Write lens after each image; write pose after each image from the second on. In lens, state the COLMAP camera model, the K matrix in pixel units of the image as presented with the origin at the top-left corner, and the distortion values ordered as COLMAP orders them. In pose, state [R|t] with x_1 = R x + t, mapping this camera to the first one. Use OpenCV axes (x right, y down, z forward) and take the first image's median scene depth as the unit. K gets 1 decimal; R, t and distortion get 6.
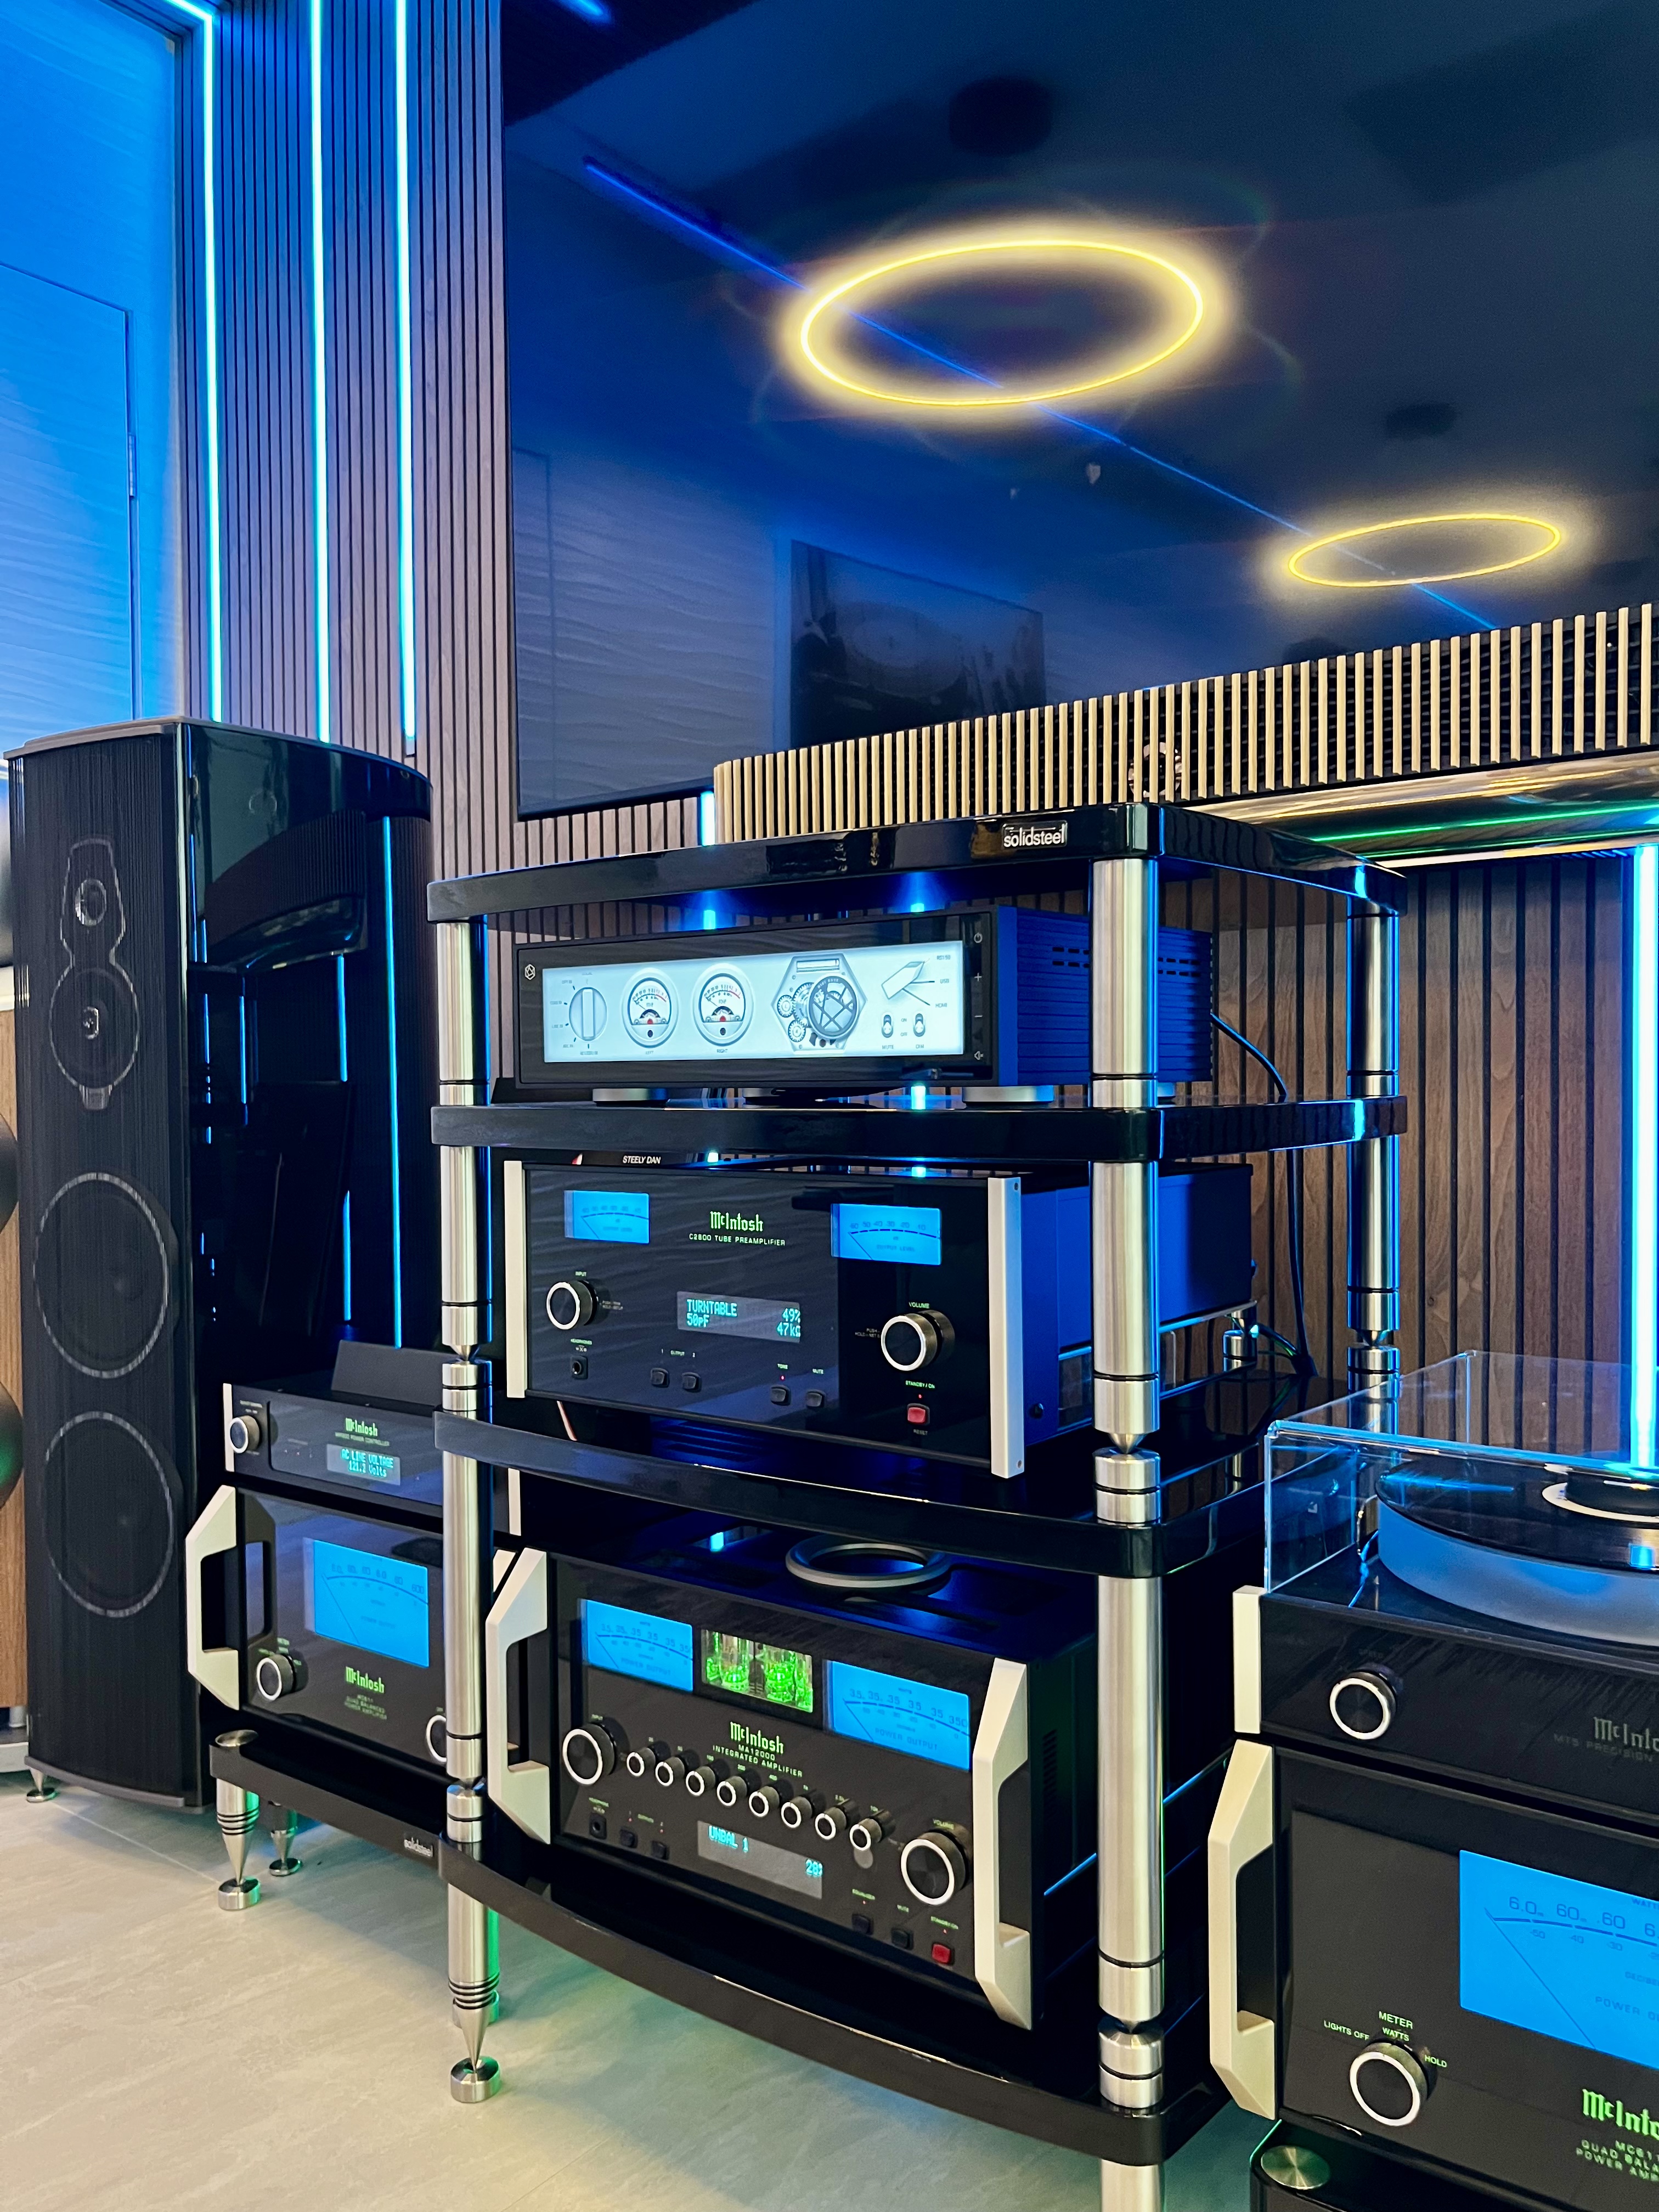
lens RADIAL K [[1691.2, 0, 831.6], [0, 1691.2, 1113.9], [0, 0, 1]] dist [0.054402, -0.072865]
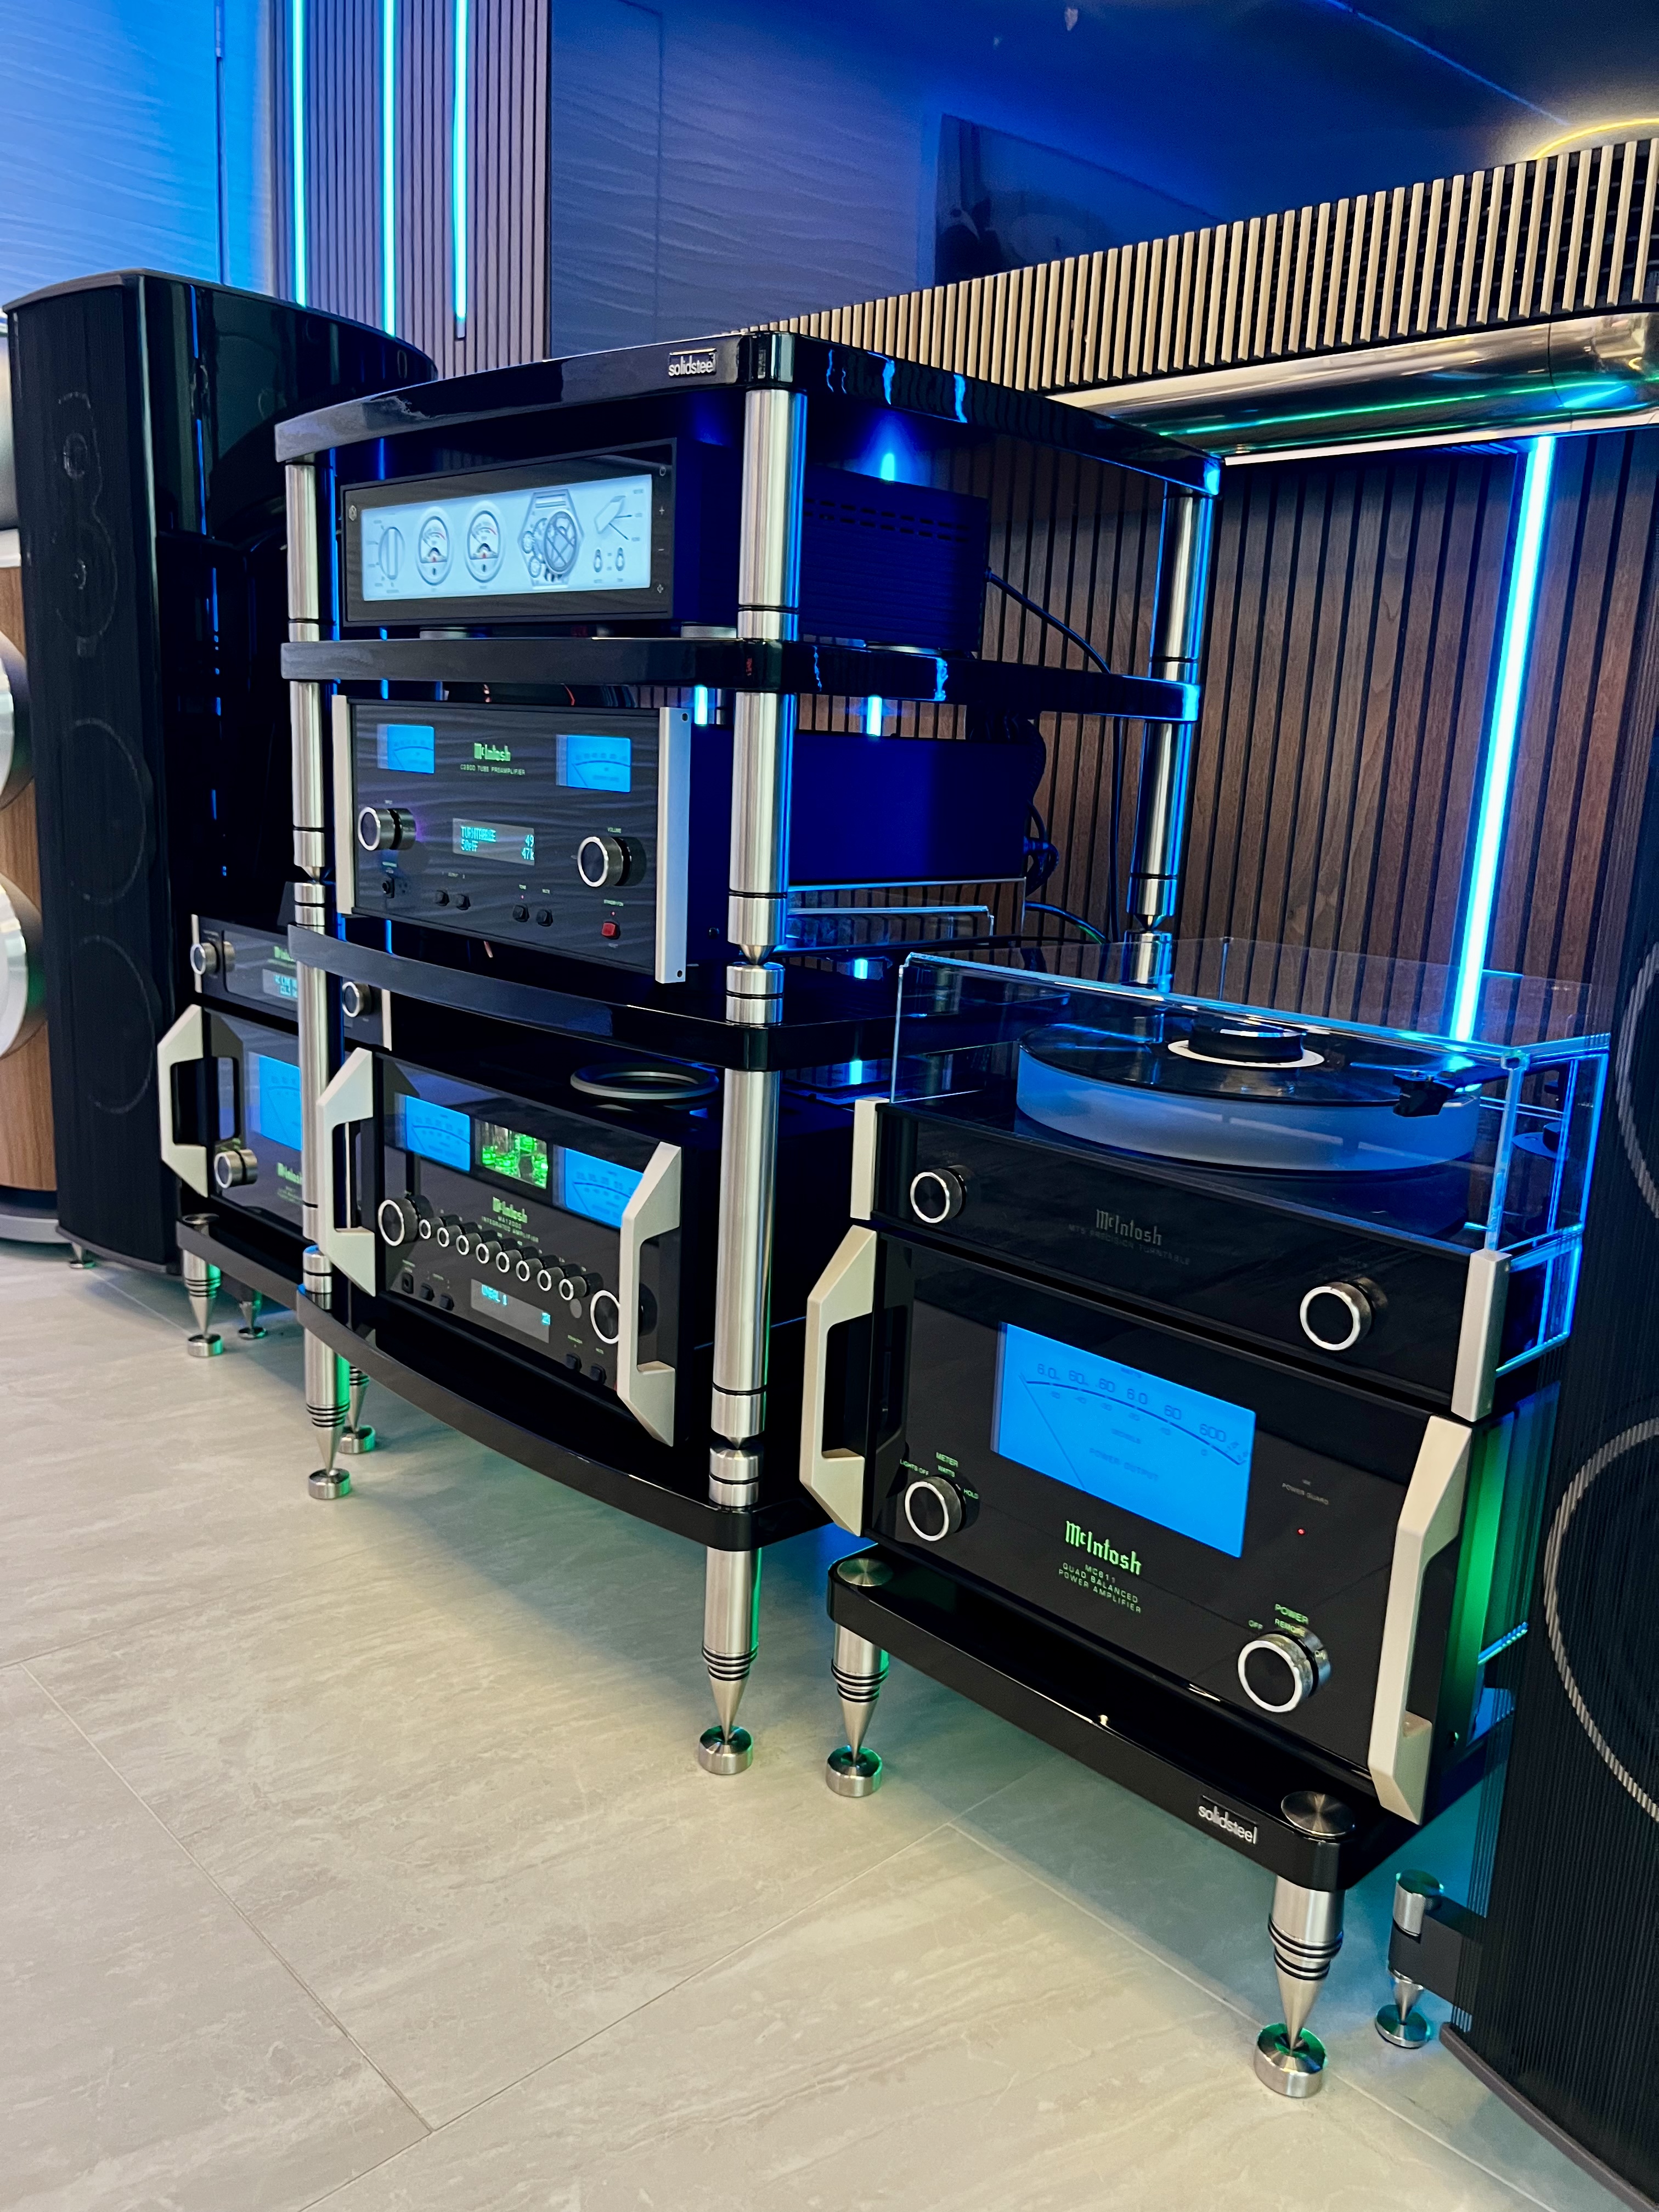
lens RADIAL K [[1691.2, 0, 831.6], [0, 1691.2, 1113.9], [0, 0, 1]] dist [0.054402, -0.072865]
pose [[0.988288, 0.086670, -0.125601, 0.288023], [-0.061053, 0.978885, 0.195080, 0.059567], [0.139857, -0.185127, 0.972712, -0.071785]]
